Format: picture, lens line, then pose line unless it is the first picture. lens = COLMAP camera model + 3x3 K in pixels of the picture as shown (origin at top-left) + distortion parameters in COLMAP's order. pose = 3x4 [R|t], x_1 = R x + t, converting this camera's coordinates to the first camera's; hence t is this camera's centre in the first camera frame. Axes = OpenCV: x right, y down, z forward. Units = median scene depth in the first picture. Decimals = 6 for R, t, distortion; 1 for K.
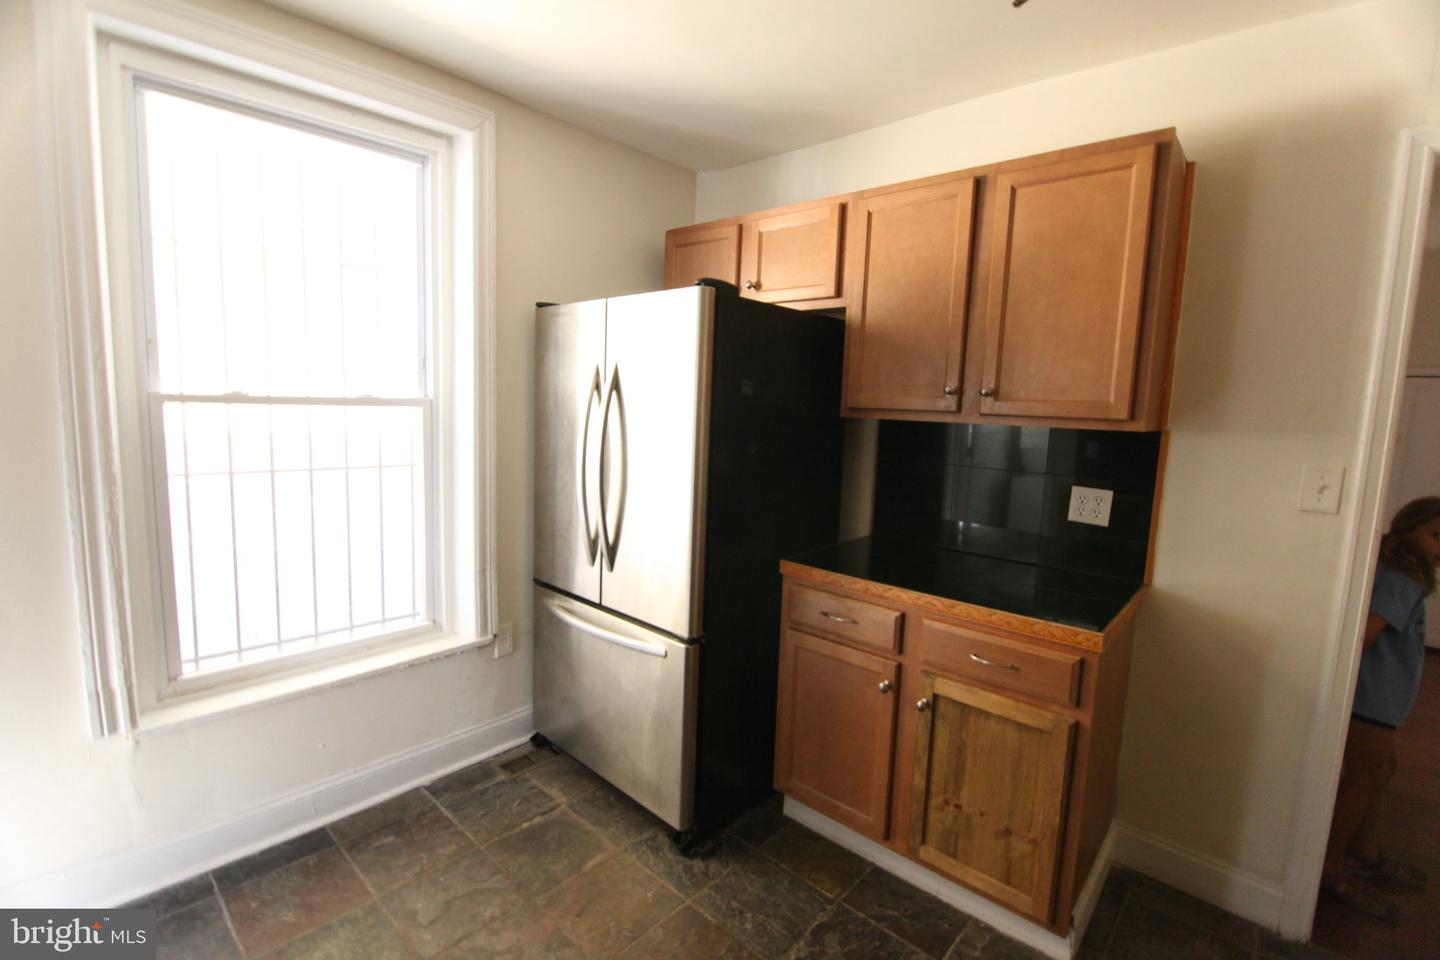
lens RADIAL K [[656.2, 0, 723.8], [0, 656.2, 475.1], [0, 0, 1]] dist [-0.004589, -0.003348]
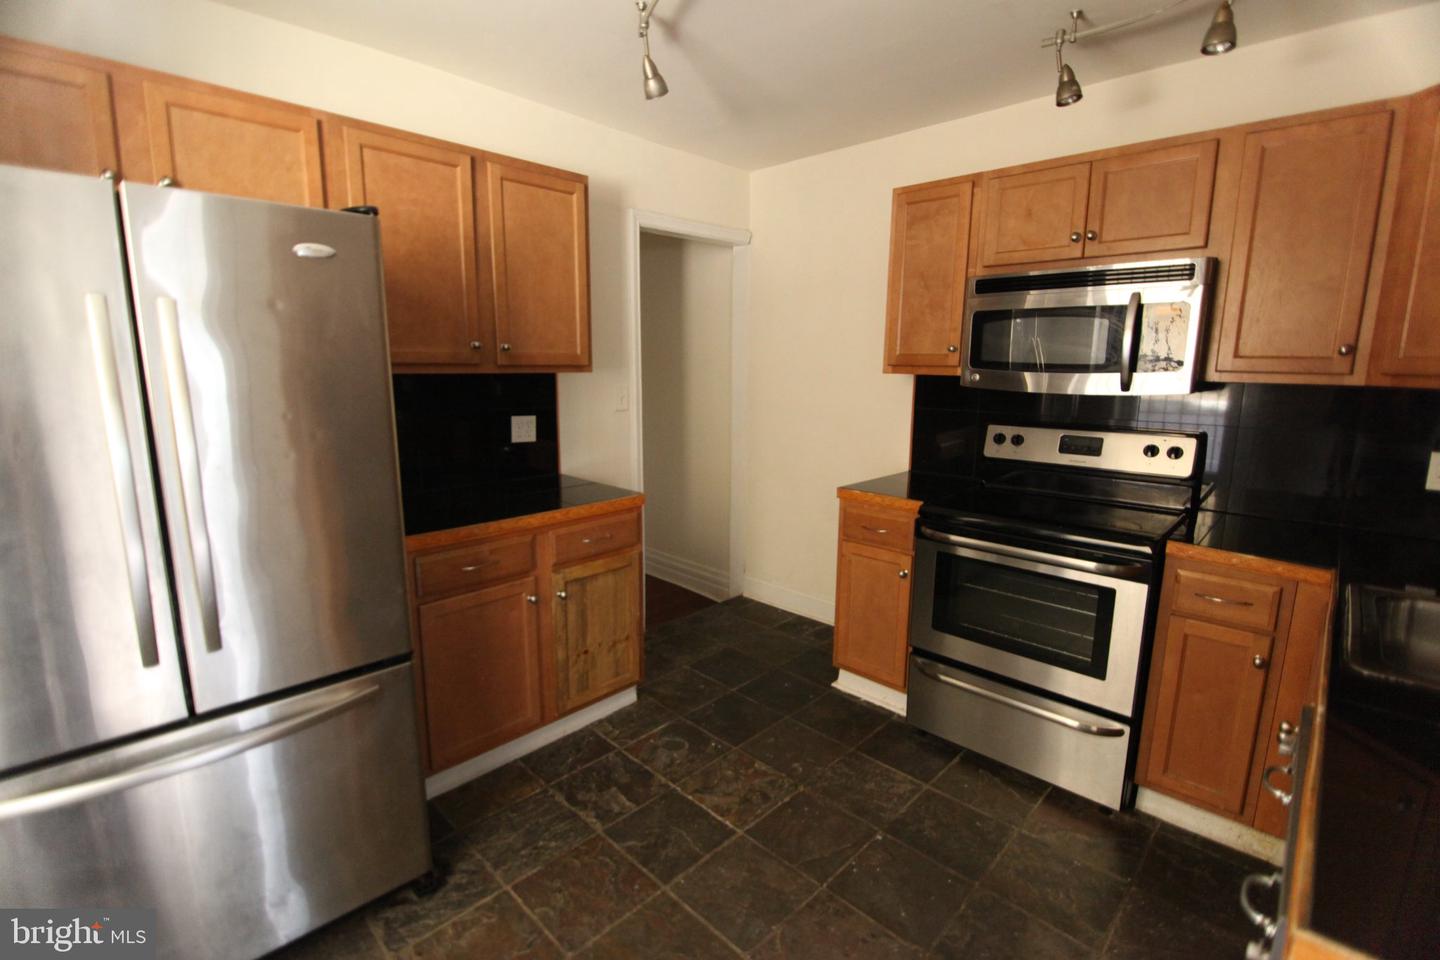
lens RADIAL K [[656.2, 0, 721.1], [0, 656.2, 478.9], [0, 0, 1]] dist [-0.004589, -0.003348]
pose [[0.023325, -0.209771, 0.977472, -0.890268], [0.104476, 0.972896, 0.206295, -0.102527], [-0.994254, 0.097310, 0.044609, 0.604981]]
